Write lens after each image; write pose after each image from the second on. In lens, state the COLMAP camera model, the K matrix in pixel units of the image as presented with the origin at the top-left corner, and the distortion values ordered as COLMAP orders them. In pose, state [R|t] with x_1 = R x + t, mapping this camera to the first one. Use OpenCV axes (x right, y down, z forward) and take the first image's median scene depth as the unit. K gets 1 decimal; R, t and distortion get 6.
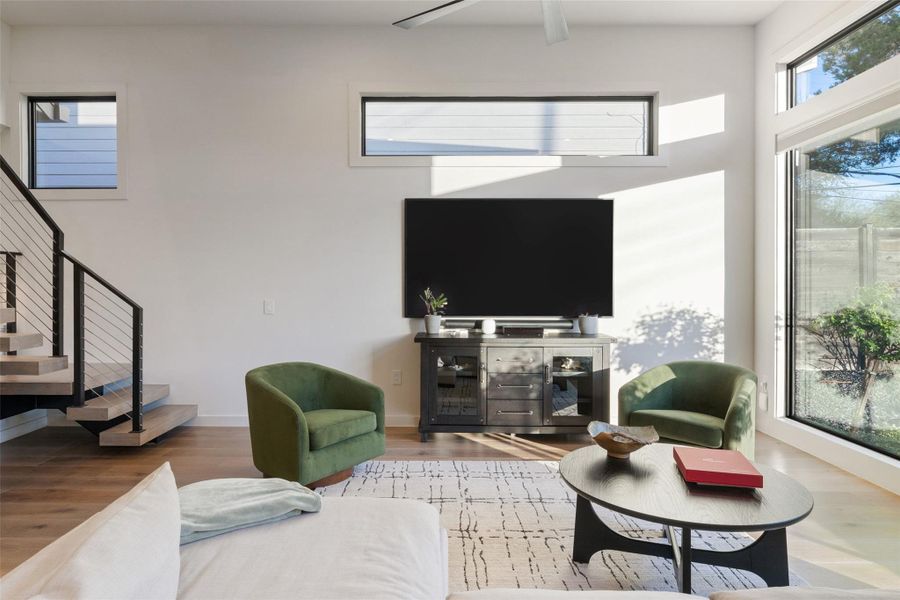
lens RADIAL K [[542.1, 0, 436.2], [0, 542.1, 287.3], [0, 0, 1]] dist [0.000593, -0.000657]
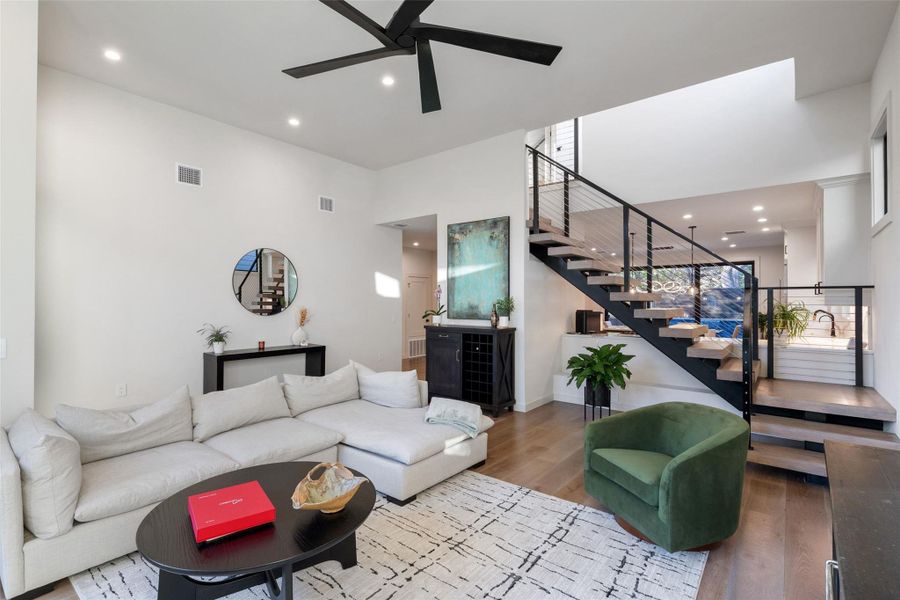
lens RADIAL K [[428.7, 0, 447.4], [0, 428.7, 283.9], [0, 0, 1]] dist [0.000431, -0.000053]
pose [[-0.620128, -0.037289, -0.783614, 0.540058], [-0.009567, 0.999155, -0.039975, -0.031152], [0.784442, -0.017293, -0.619961, 1.079954]]
